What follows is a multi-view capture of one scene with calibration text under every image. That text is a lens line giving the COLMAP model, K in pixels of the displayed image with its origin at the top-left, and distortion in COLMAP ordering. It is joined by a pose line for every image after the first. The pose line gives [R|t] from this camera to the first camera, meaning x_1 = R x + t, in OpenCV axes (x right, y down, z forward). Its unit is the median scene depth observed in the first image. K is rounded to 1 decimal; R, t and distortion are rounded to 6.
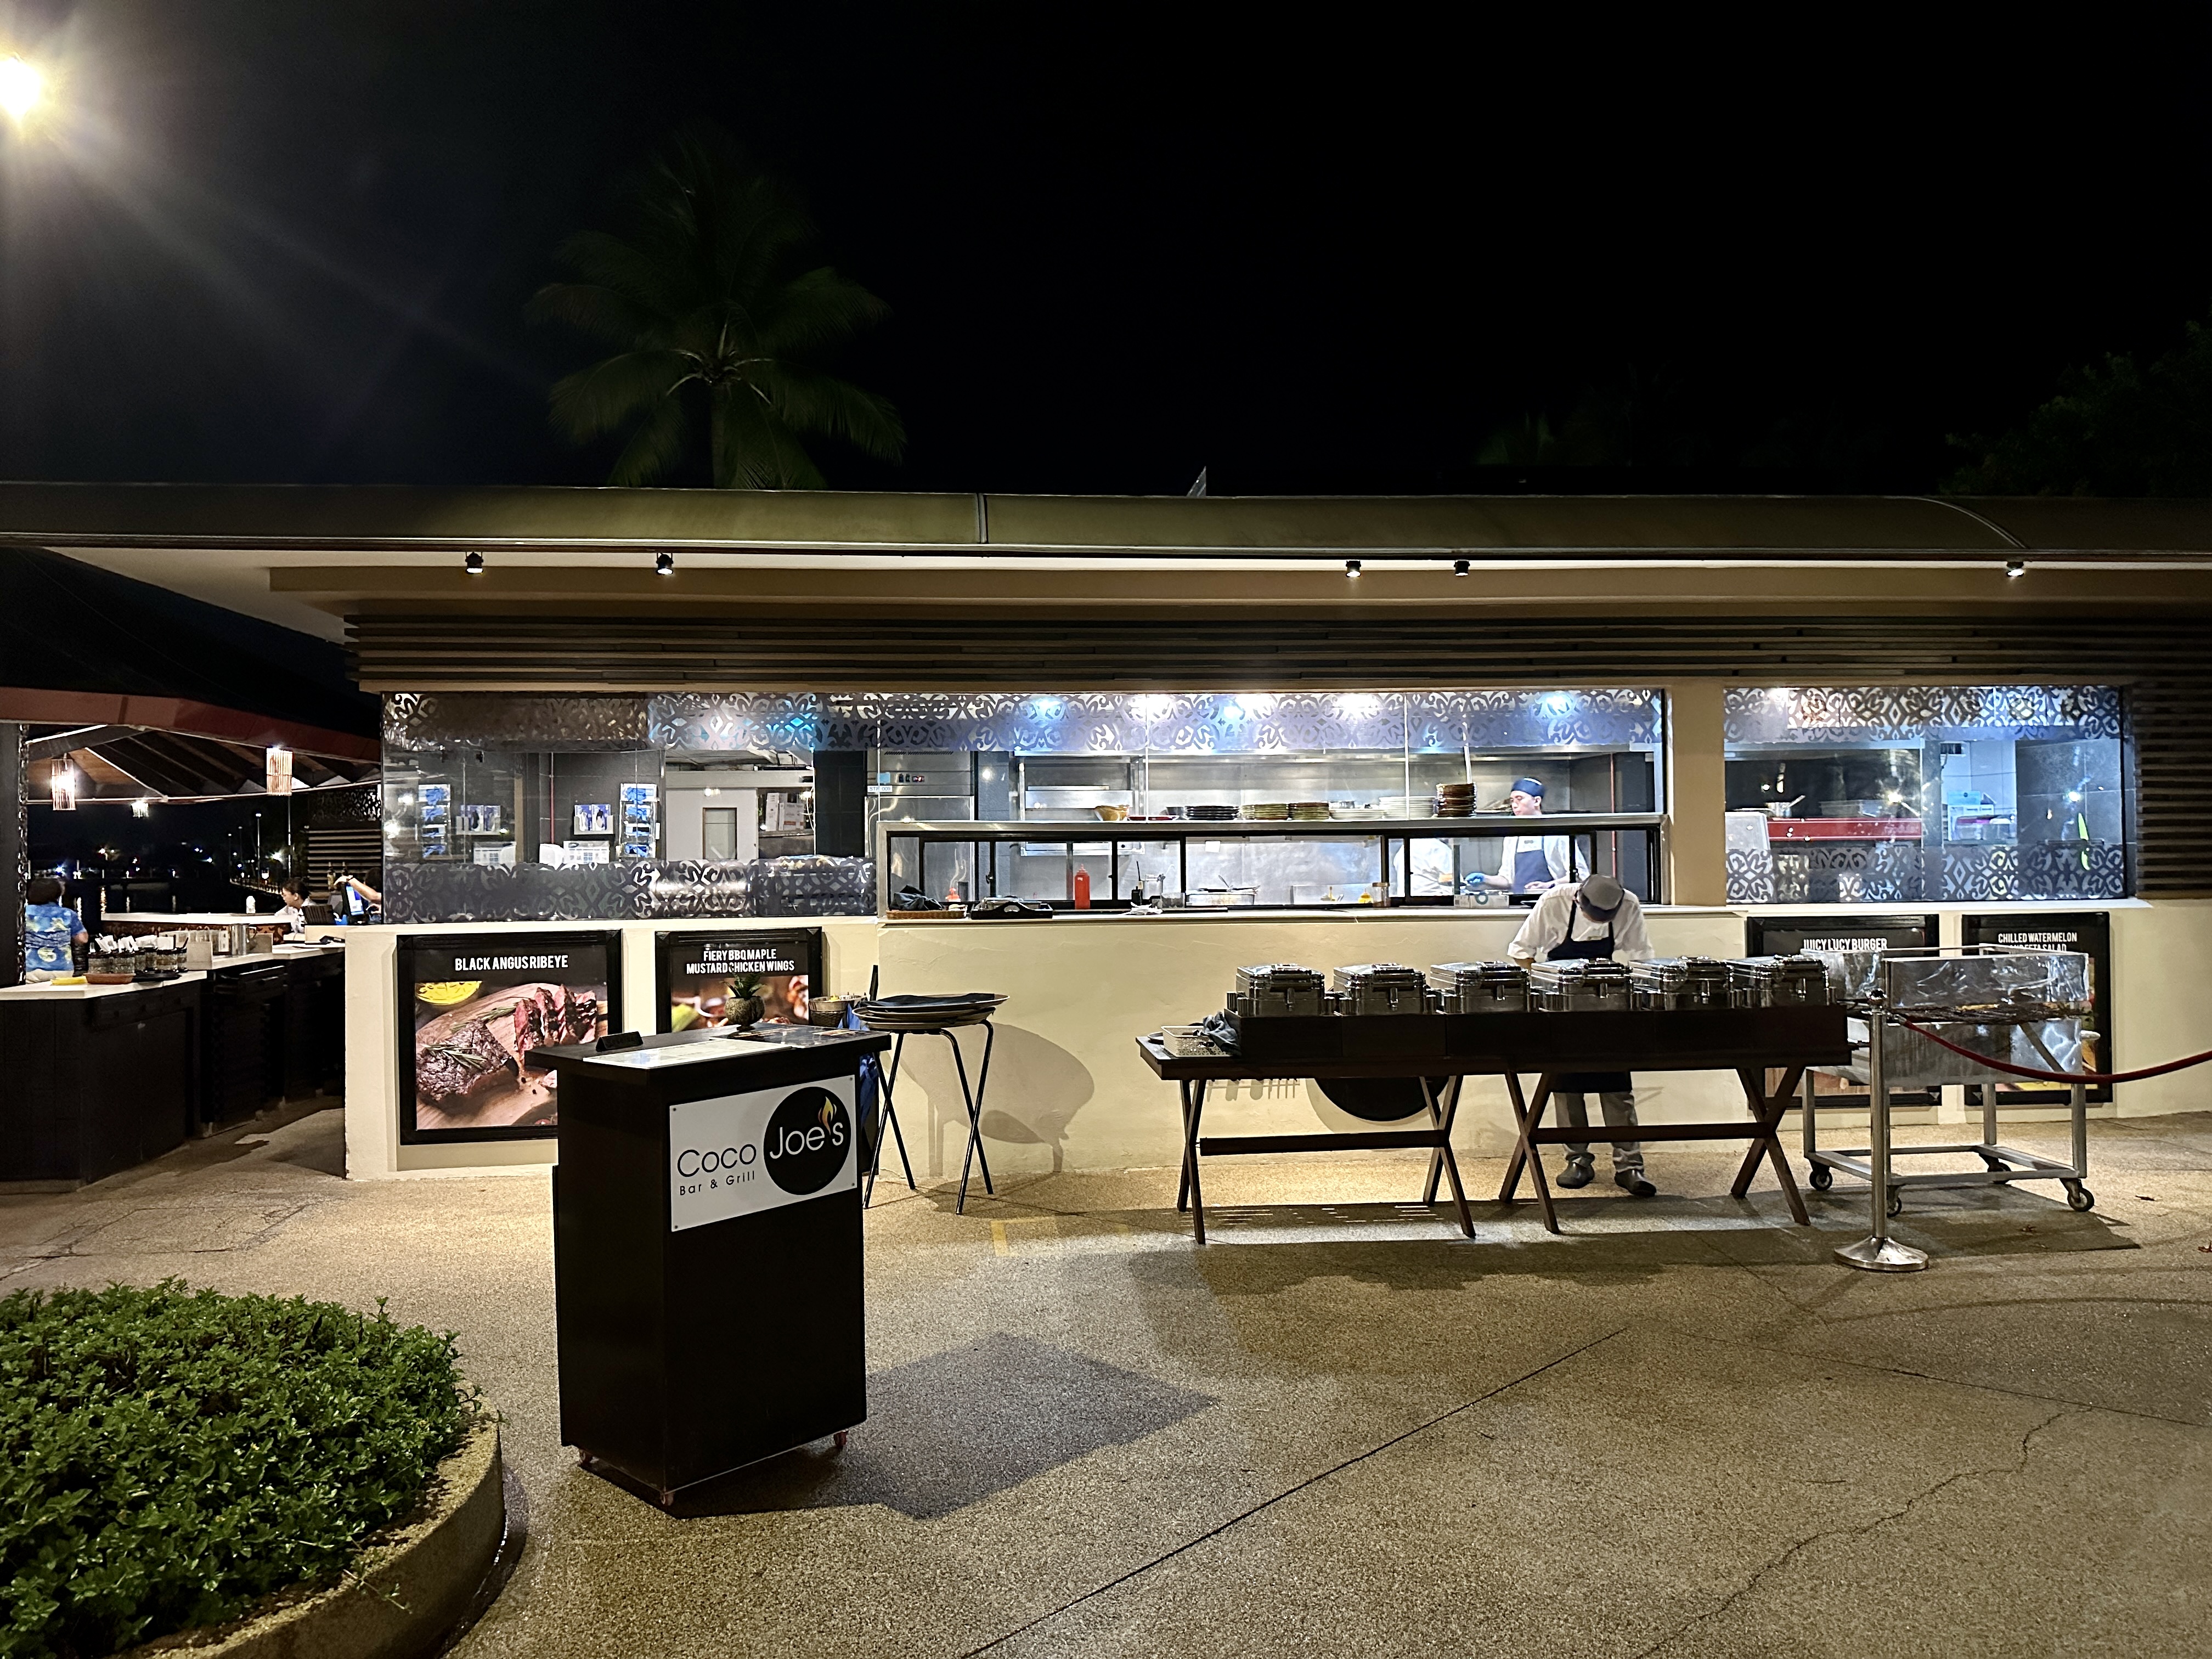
lens RADIAL K [[1547.5, 0, 1106.2], [0, 1547.5, 830.2], [0, 0, 1]] dist [0.005245, 0.000595]
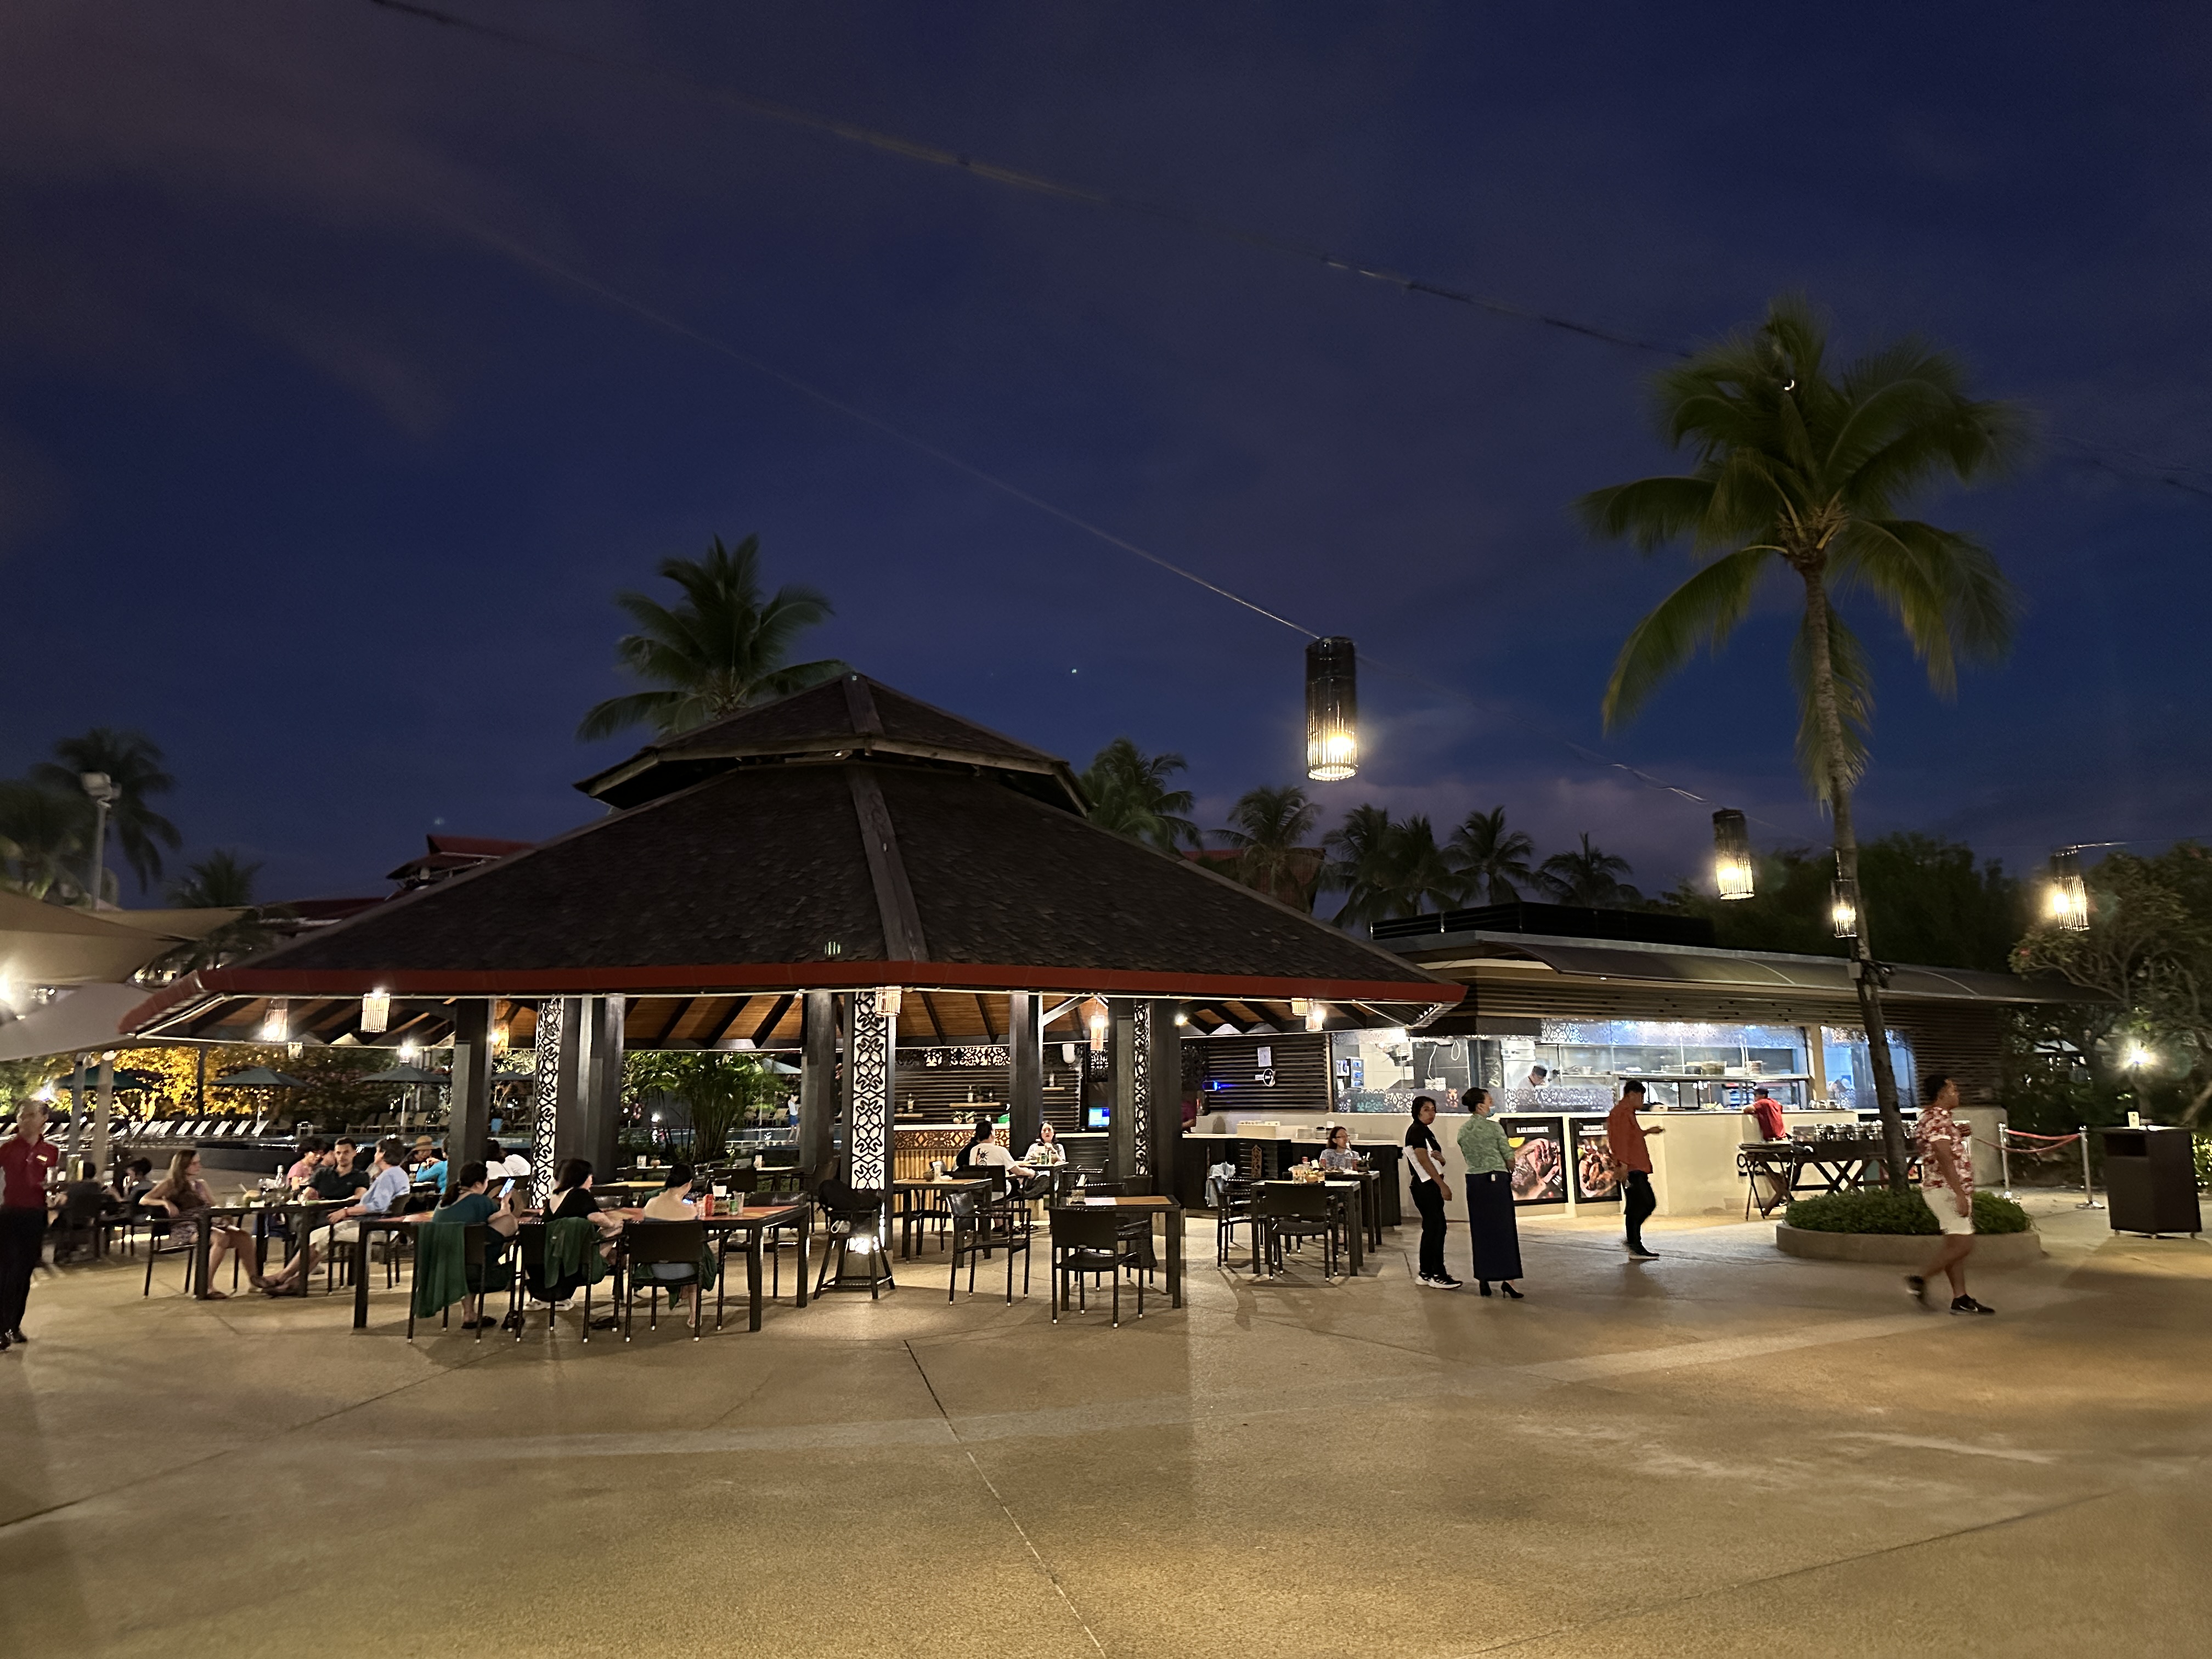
lens RADIAL K [[1547.5, 0, 1105.3], [0, 1547.5, 831.1], [0, 0, 1]] dist [0.005245, 0.000595]
pose [[0.853061, 0.096698, 0.512773, -2.224905], [-0.006737, 0.984639, -0.174473, 0.052696], [-0.521767, 0.145382, 0.840609, -0.741361]]
